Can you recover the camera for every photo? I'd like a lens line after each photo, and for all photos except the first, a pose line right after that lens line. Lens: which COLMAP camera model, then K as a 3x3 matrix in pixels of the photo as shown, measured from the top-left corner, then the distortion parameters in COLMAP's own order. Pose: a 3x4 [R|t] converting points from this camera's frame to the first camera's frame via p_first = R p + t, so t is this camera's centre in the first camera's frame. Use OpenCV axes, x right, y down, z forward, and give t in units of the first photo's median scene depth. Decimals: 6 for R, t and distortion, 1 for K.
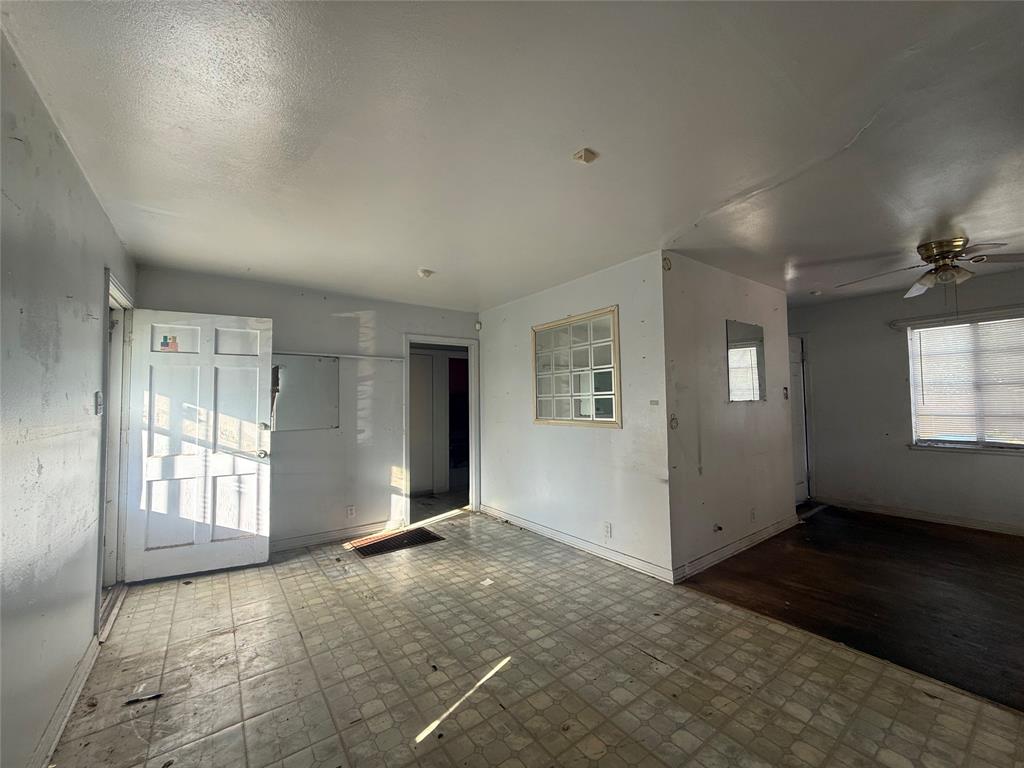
lens RADIAL K [[407.1, 0, 511.0], [0, 407.1, 385.3], [0, 0, 1]] dist [-0.000117, 0.000110]
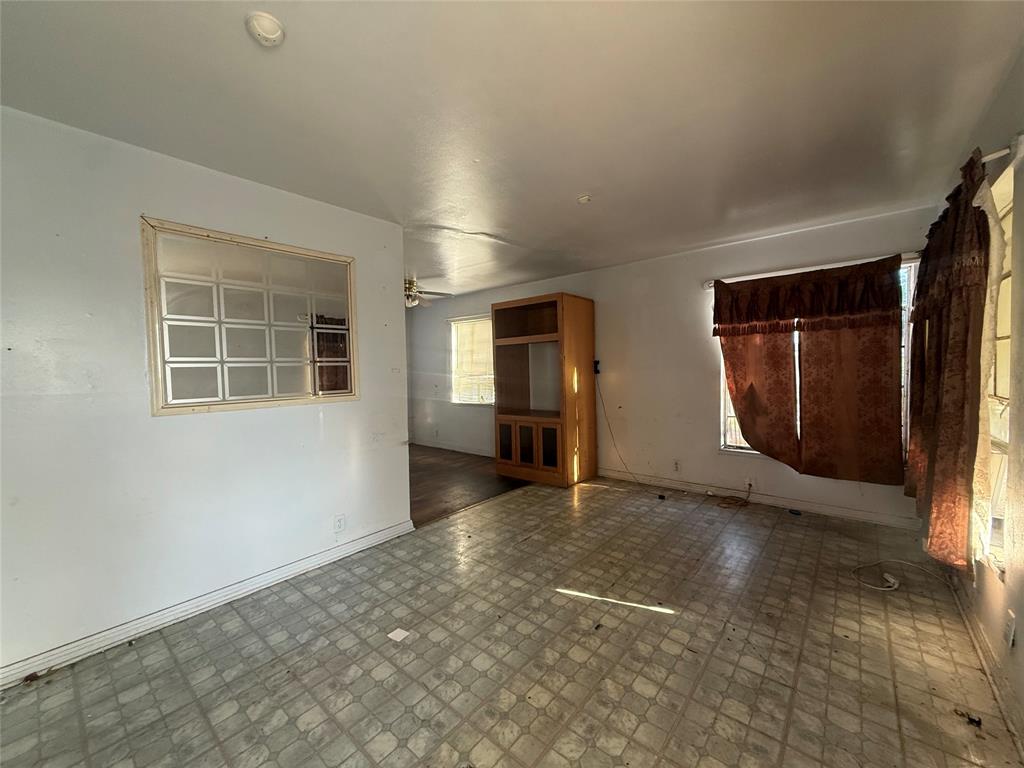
lens RADIAL K [[407.1, 0, 511.0], [0, 407.1, 385.3], [0, 0, 1]] dist [-0.000117, 0.000110]
pose [[-0.233460, -0.016647, 0.972224, -0.678609], [-0.016532, 0.999777, 0.013149, 0.057614], [-0.972226, -0.013003, -0.233683, 0.895952]]
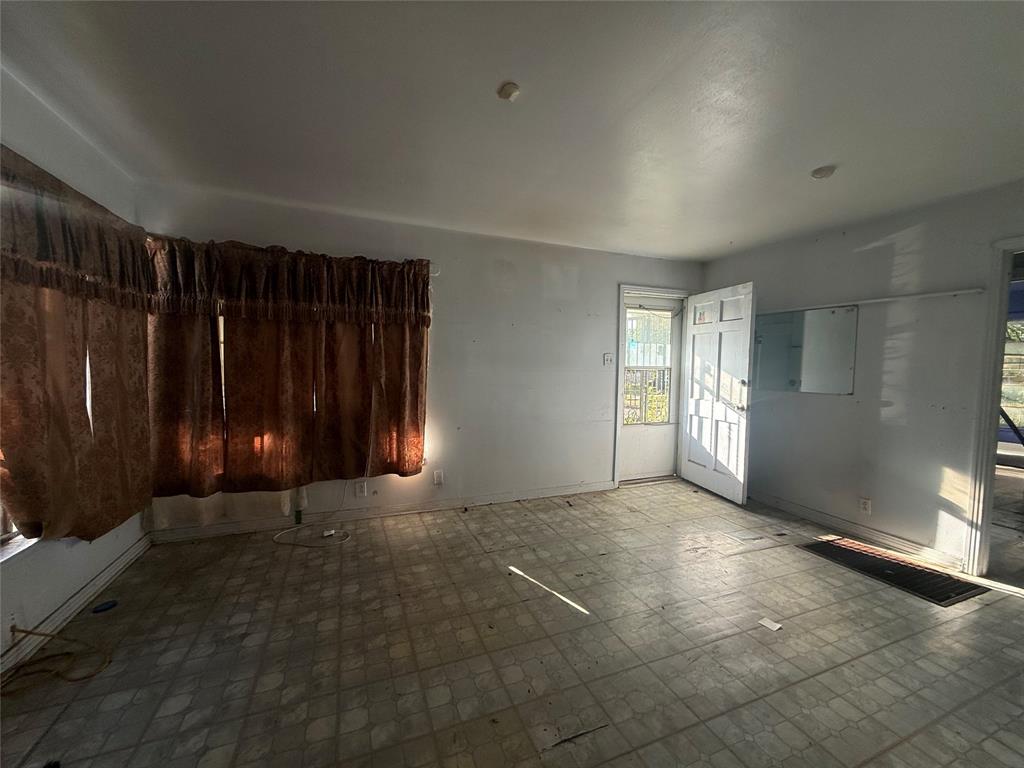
lens RADIAL K [[407.1, 0, 511.0], [0, 407.1, 385.3], [0, 0, 1]] dist [-0.000117, 0.000110]
pose [[-0.242824, 0.060673, -0.968171, 0.626535], [0.024181, 0.998111, 0.056484, 0.030534], [0.969769, -0.009695, -0.243832, 0.682768]]
